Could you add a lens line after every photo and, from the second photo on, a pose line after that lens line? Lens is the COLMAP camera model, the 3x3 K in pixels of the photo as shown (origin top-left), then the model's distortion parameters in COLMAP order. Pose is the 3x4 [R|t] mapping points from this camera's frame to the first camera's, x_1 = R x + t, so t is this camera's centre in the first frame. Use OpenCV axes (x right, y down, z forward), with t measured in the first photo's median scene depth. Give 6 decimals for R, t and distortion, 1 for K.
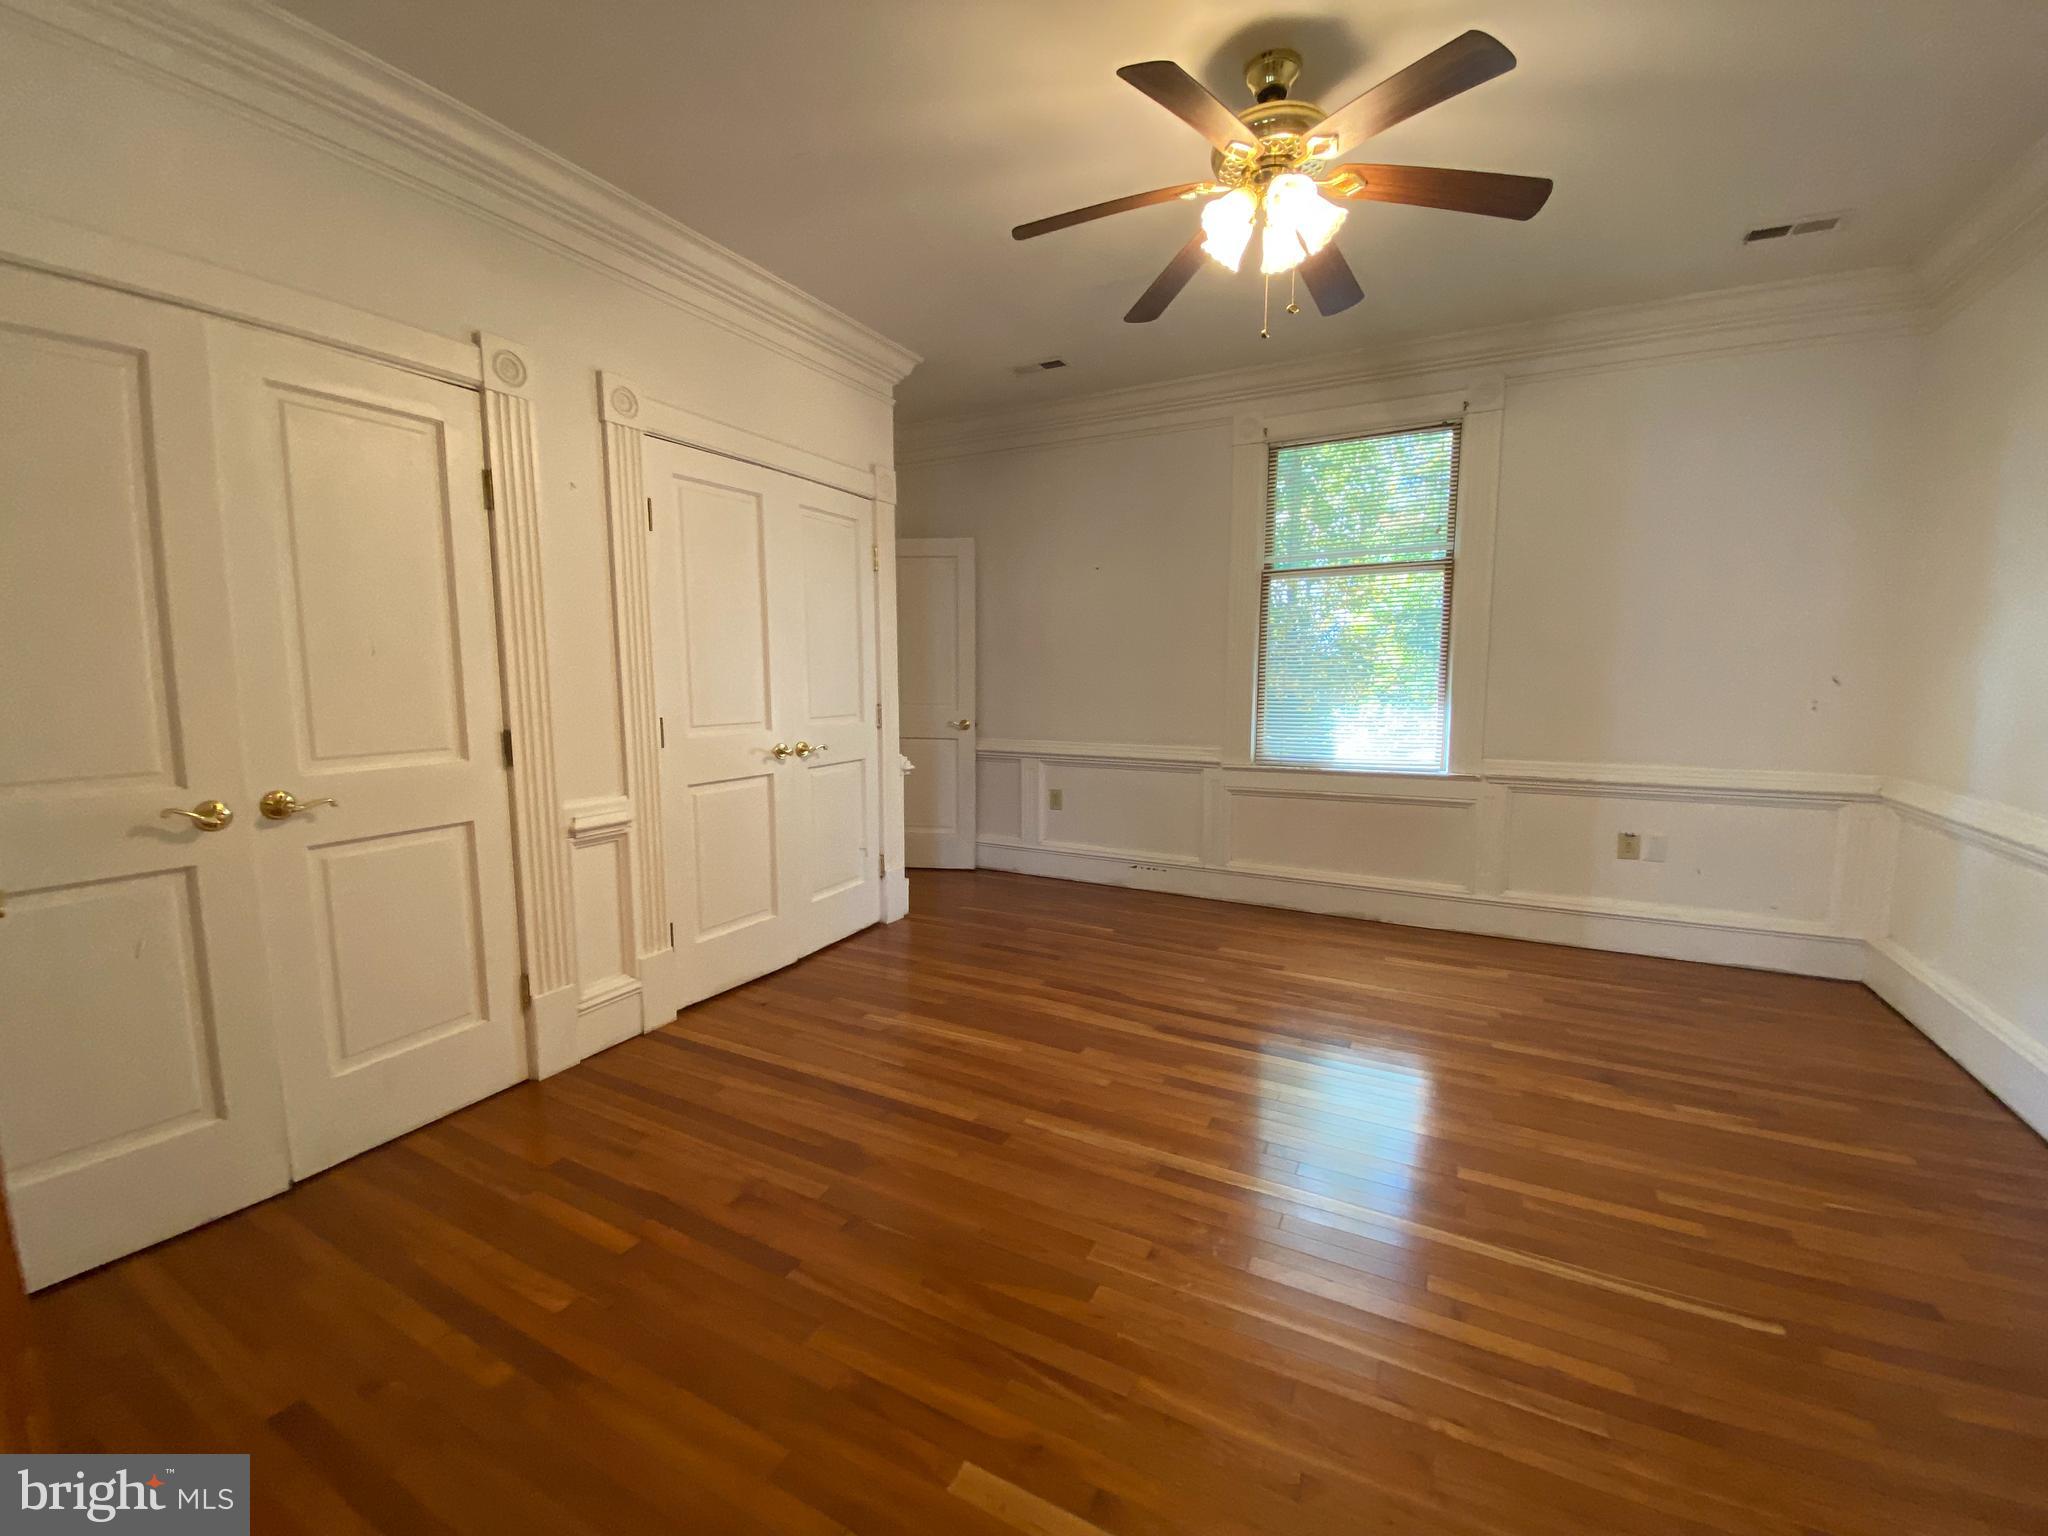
lens RADIAL K [[832.6, 0, 1025.3], [0, 832.6, 768.1], [0, 0, 1]] dist [0.033127, -0.023586]
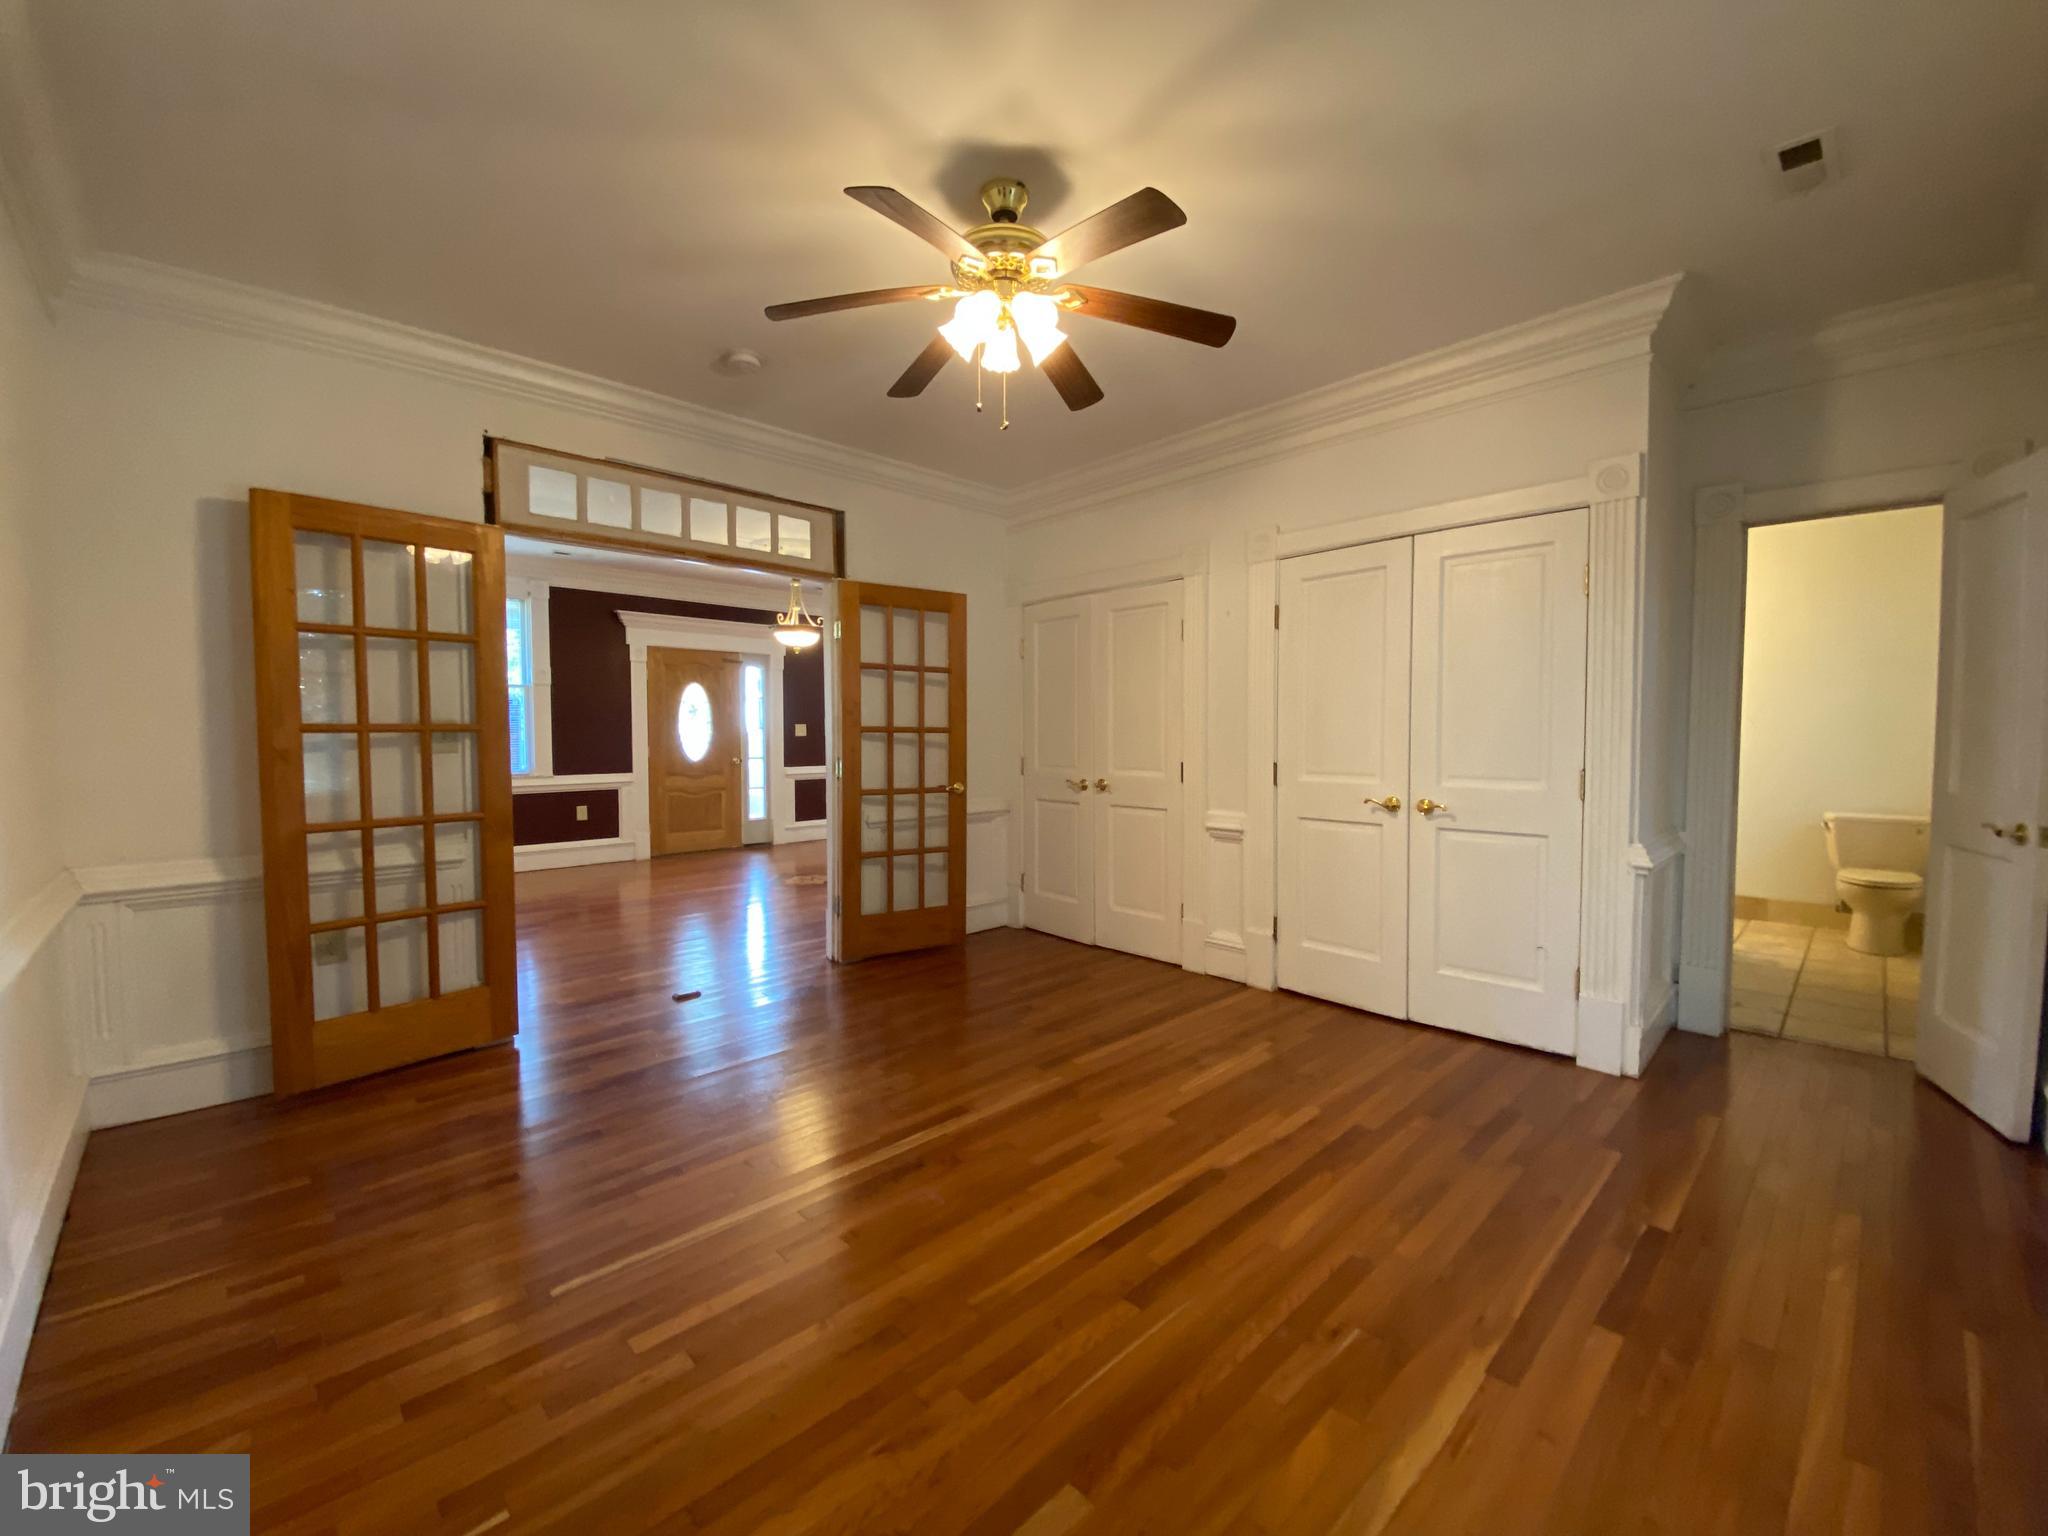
lens RADIAL K [[832.6, 0, 1025.3], [0, 832.6, 768.1], [0, 0, 1]] dist [0.033127, -0.023586]
pose [[-0.316885, 0.043610, -0.947461, 0.980588], [-0.109672, 0.990557, 0.082274, -0.118361], [0.942102, 0.129981, -0.309110, 1.043085]]
